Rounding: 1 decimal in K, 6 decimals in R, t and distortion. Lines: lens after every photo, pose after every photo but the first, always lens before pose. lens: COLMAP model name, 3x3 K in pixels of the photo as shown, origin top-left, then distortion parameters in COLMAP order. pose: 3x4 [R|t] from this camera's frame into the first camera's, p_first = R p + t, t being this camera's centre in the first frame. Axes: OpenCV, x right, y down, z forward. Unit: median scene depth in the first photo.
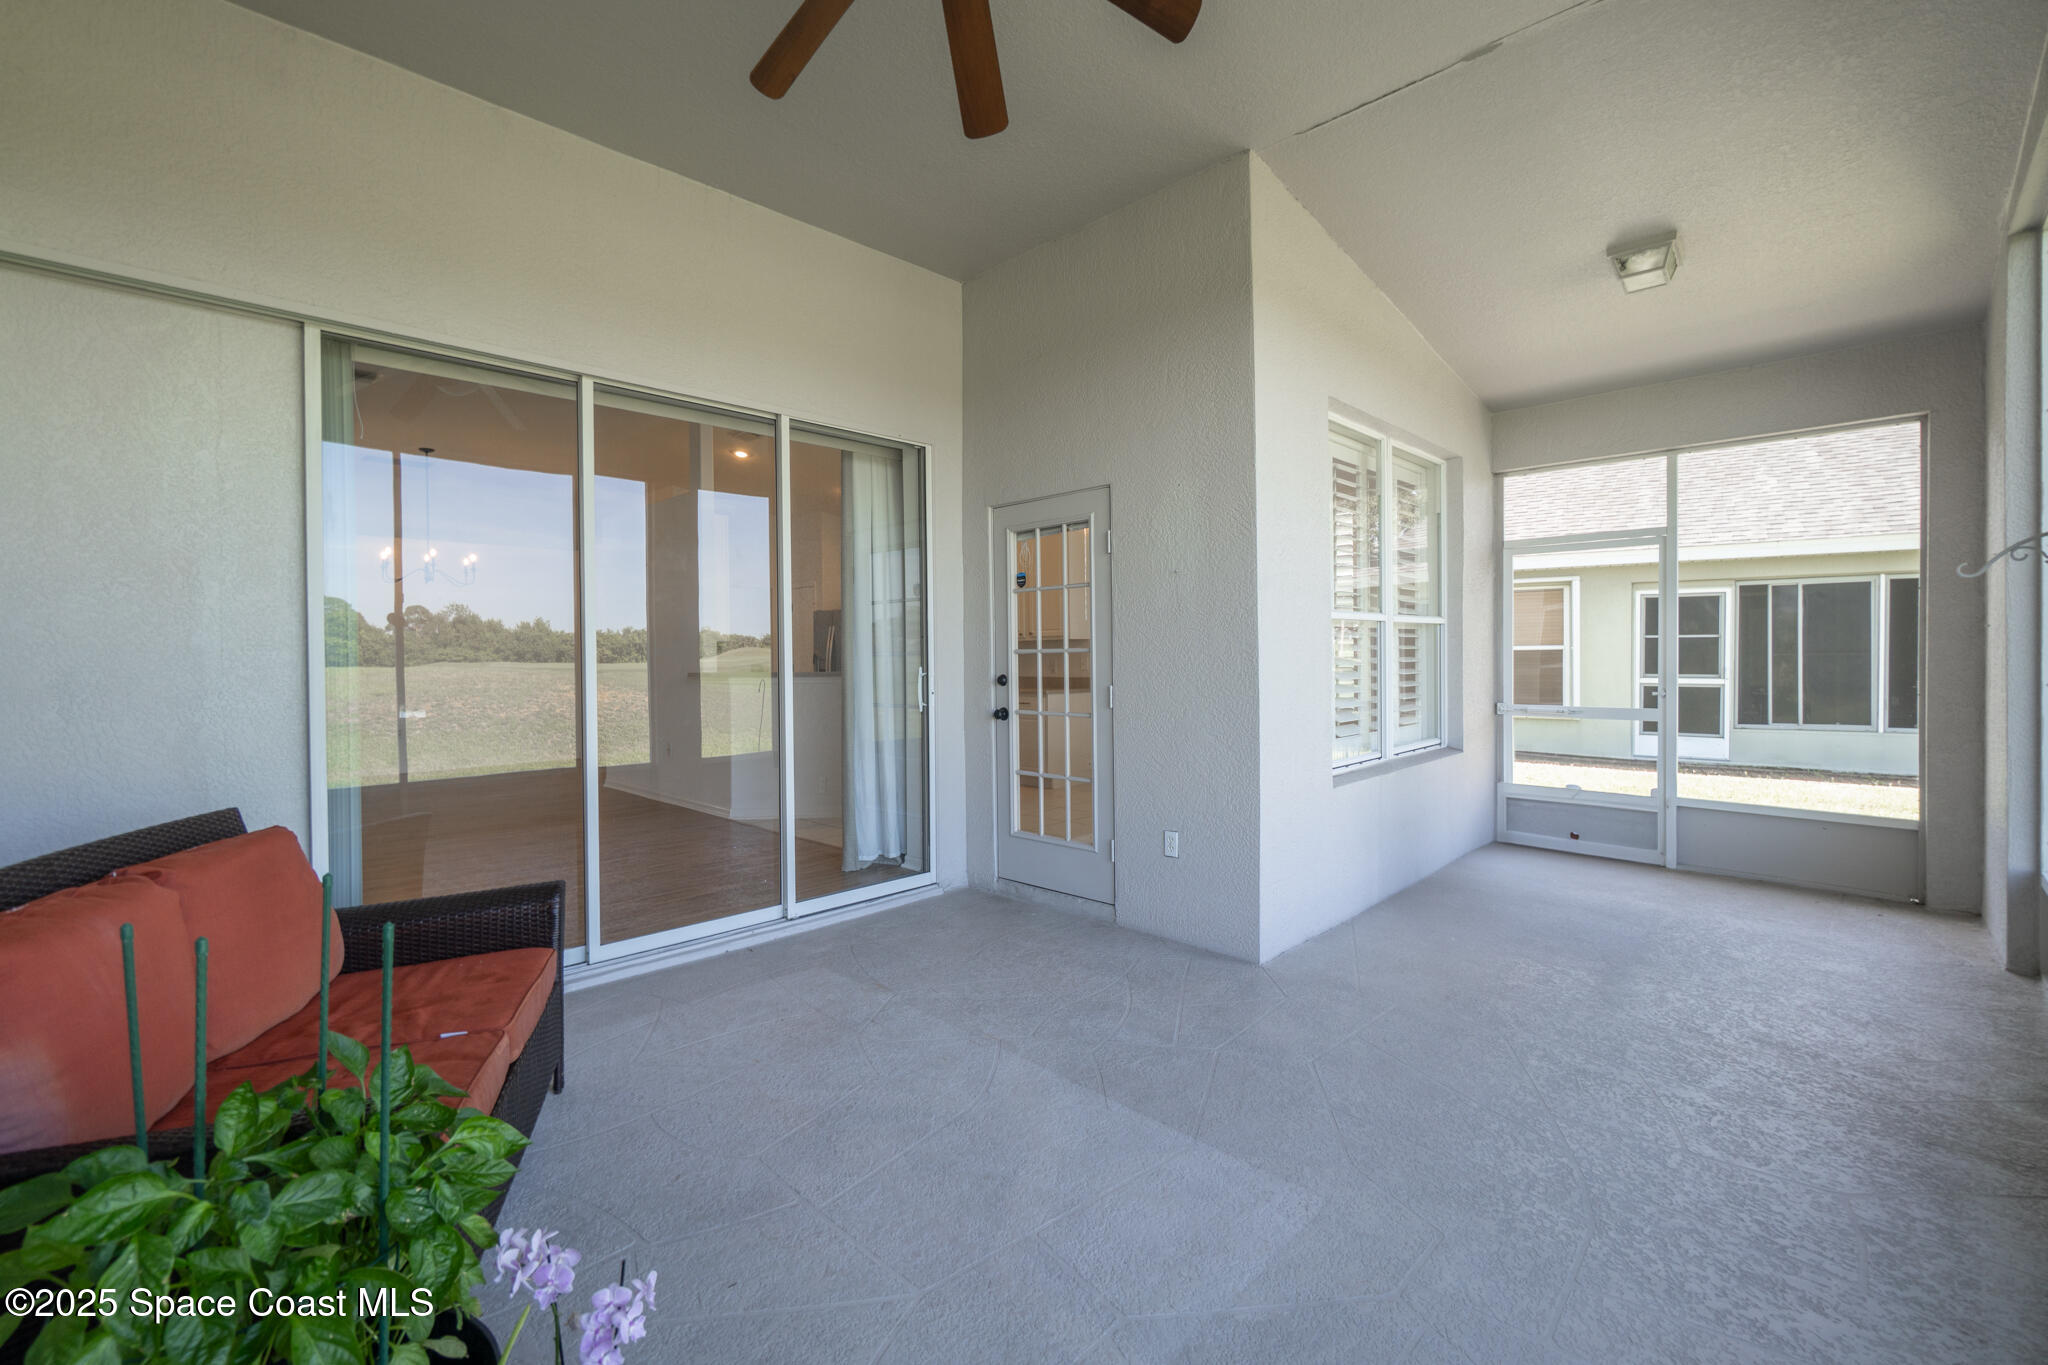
lens RADIAL K [[884.1, 0, 1012.2], [0, 884.1, 665.9], [0, 0, 1]] dist [-0.002826, -0.000138]
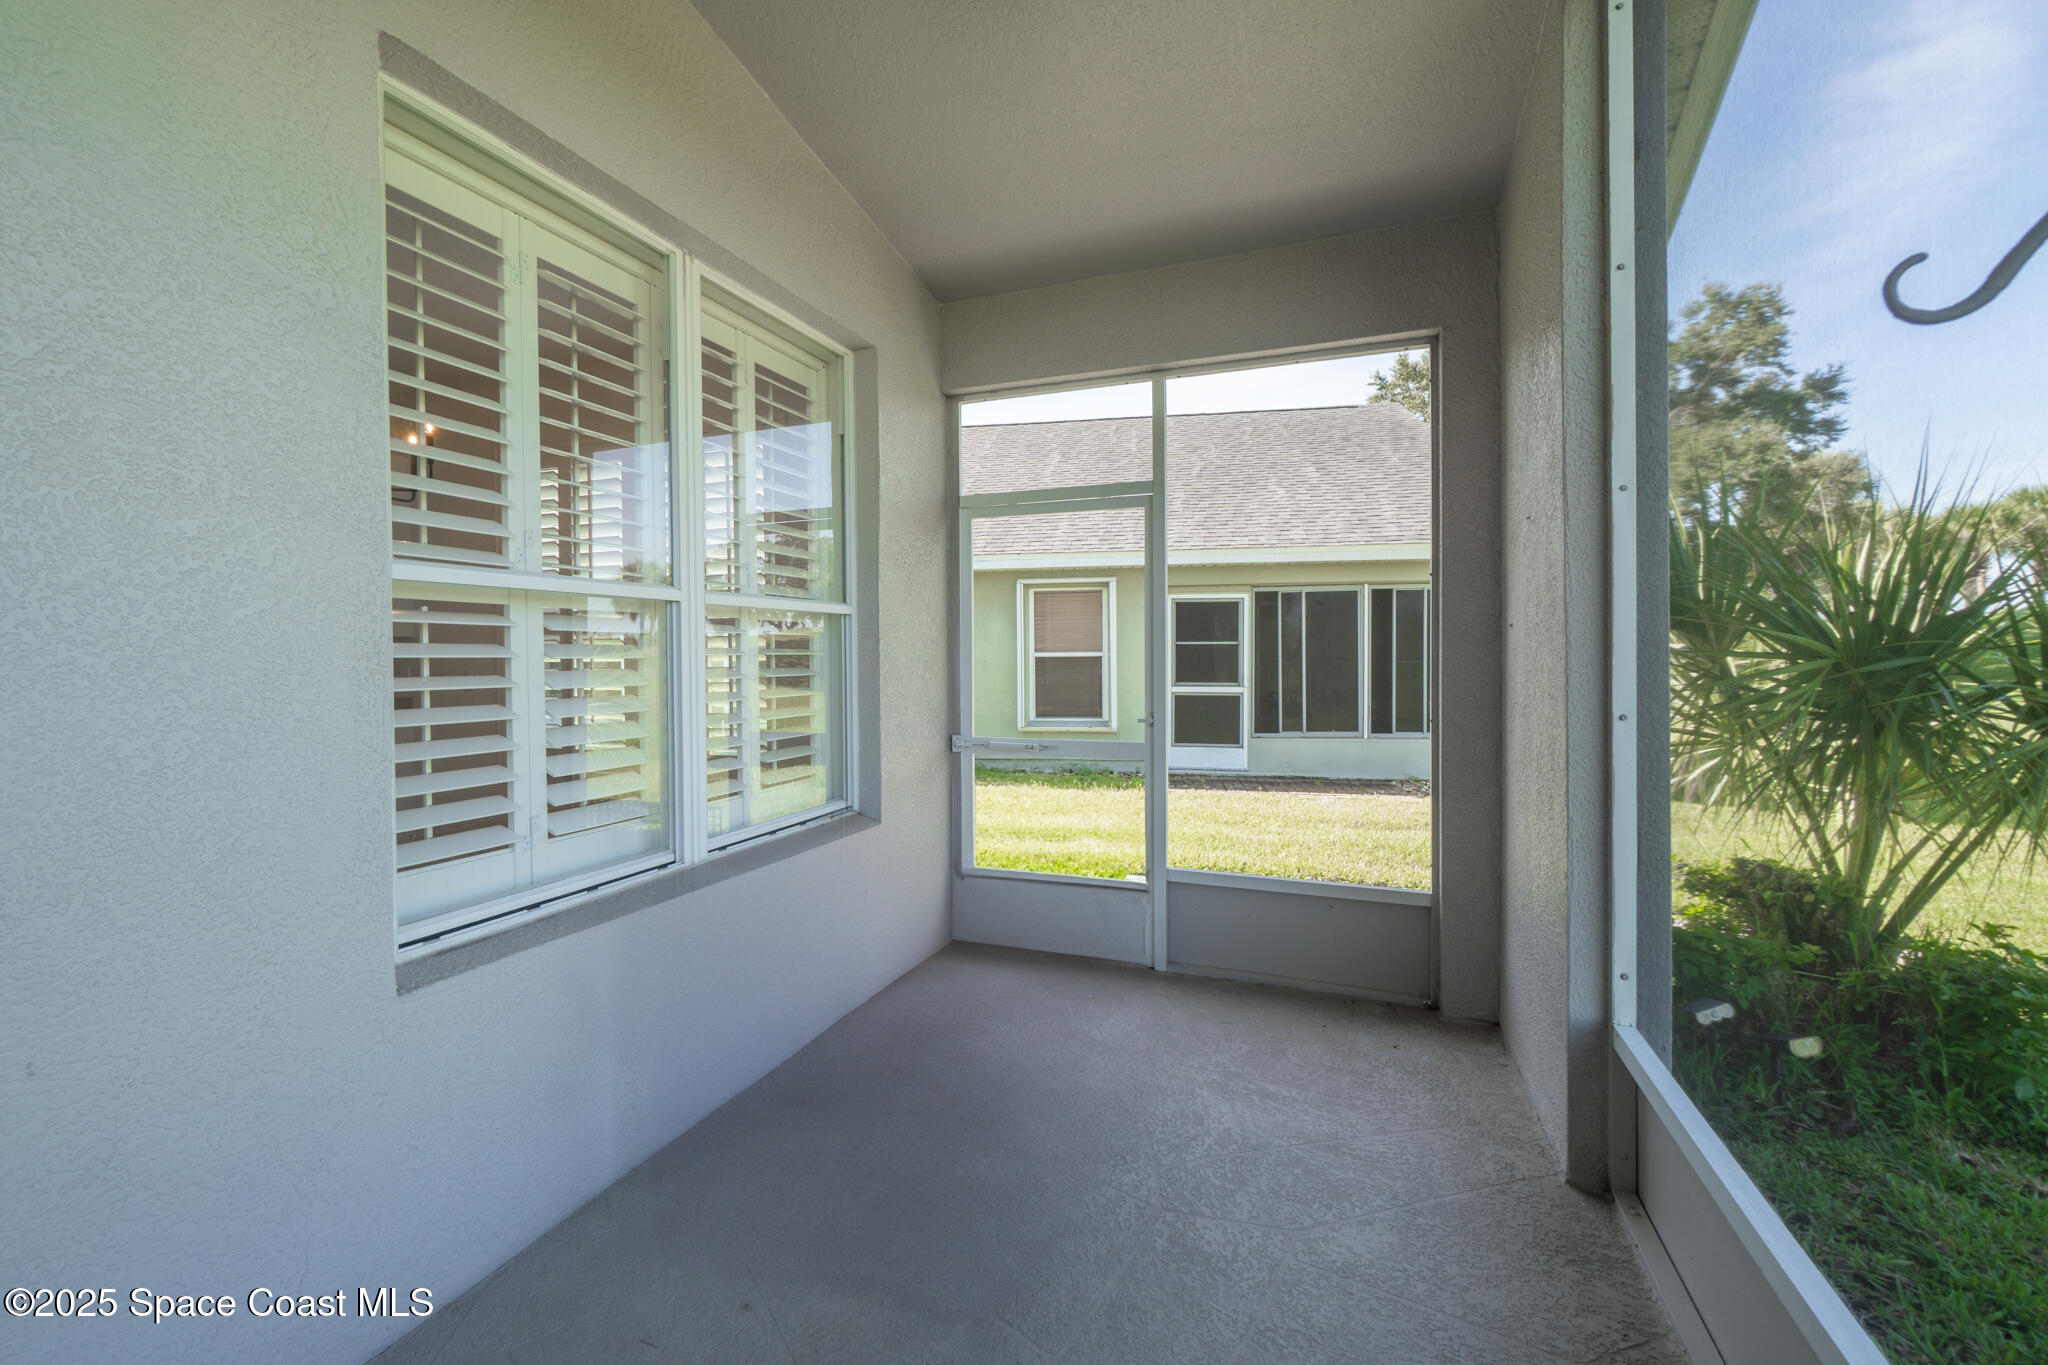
lens RADIAL K [[881.9, 0, 1027.1], [0, 881.9, 667.2], [0, 0, 1]] dist [-0.025248, -0.000003]
pose [[0.911355, -0.001865, 0.411618, 0.330651], [0.003832, 0.999985, -0.003955, -0.007635], [-0.411604, 0.005182, 0.911348, 0.370129]]
